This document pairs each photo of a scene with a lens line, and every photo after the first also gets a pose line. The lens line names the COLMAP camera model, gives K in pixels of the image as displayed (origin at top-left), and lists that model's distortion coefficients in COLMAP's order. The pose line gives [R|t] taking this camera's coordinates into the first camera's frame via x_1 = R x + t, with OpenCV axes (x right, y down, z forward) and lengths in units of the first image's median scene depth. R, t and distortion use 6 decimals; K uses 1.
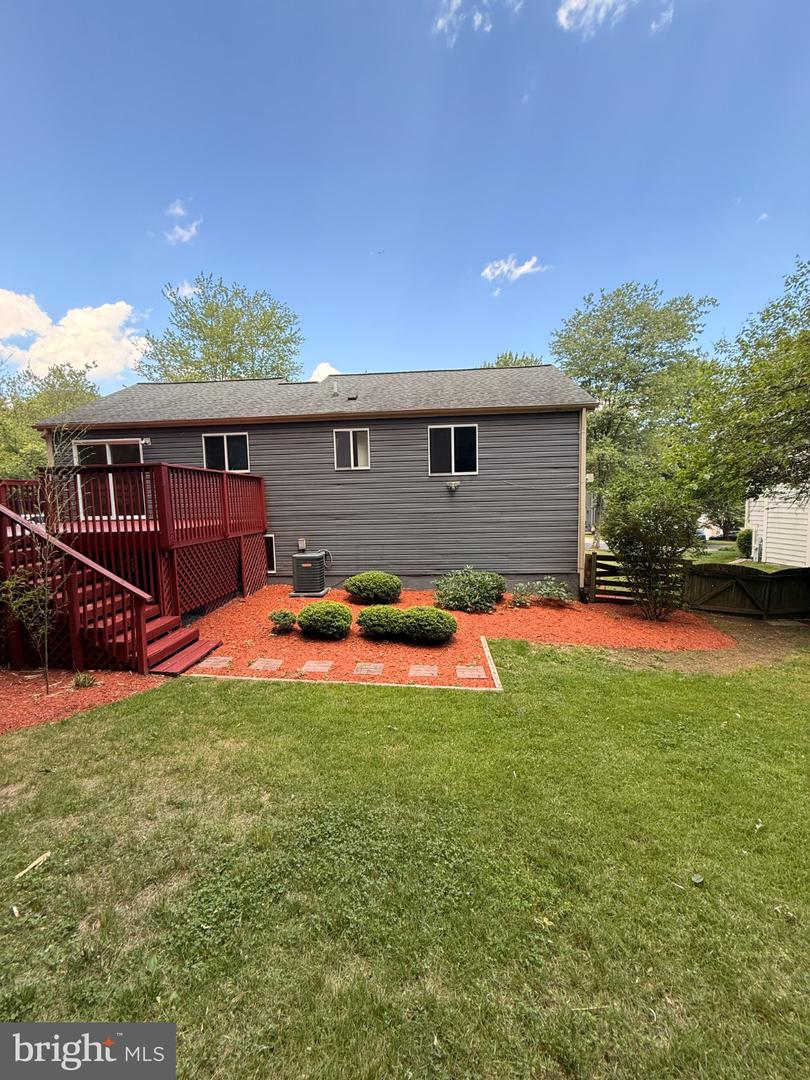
lens RADIAL K [[425.6, 0, 406.7], [0, 425.6, 540.1], [0, 0, 1]] dist [0.001229, -0.000122]
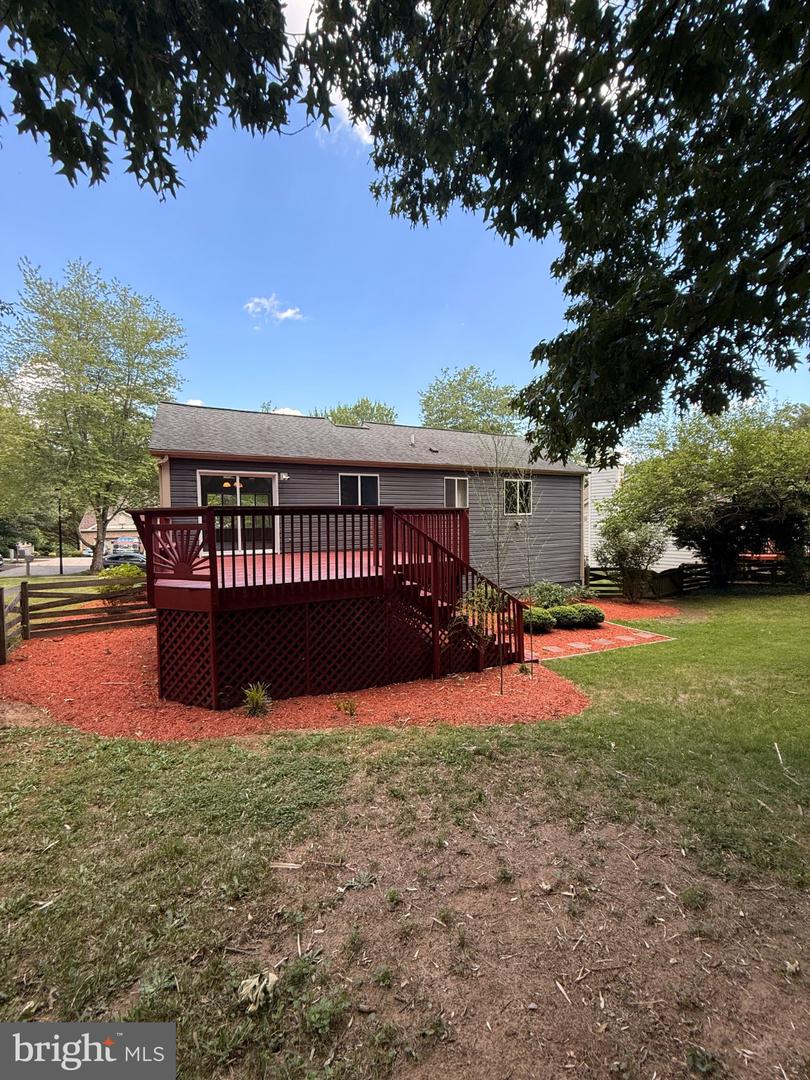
lens RADIAL K [[425.6, 0, 406.7], [0, 425.6, 540.1], [0, 0, 1]] dist [0.001229, -0.000122]
pose [[0.847785, -0.014560, 0.530140, -1.452222], [0.067007, 0.994553, -0.079840, 0.020317], [-0.526090, 0.103211, 0.844143, 0.058359]]
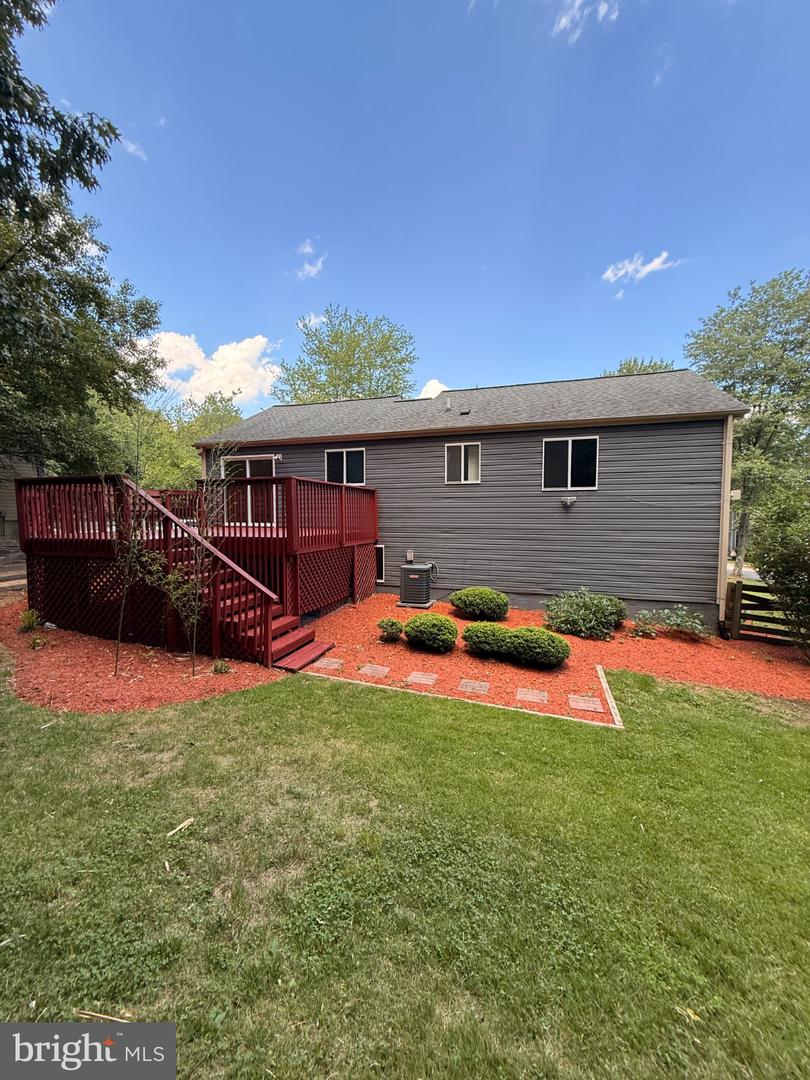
lens RADIAL K [[425.6, 0, 406.7], [0, 425.6, 540.1], [0, 0, 1]] dist [0.001229, -0.000122]
pose [[0.971501, 0.038176, -0.233939, -0.024324], [-0.045707, 0.998594, -0.026855, 0.000239], [0.232585, 0.036782, 0.971880, 0.003283]]
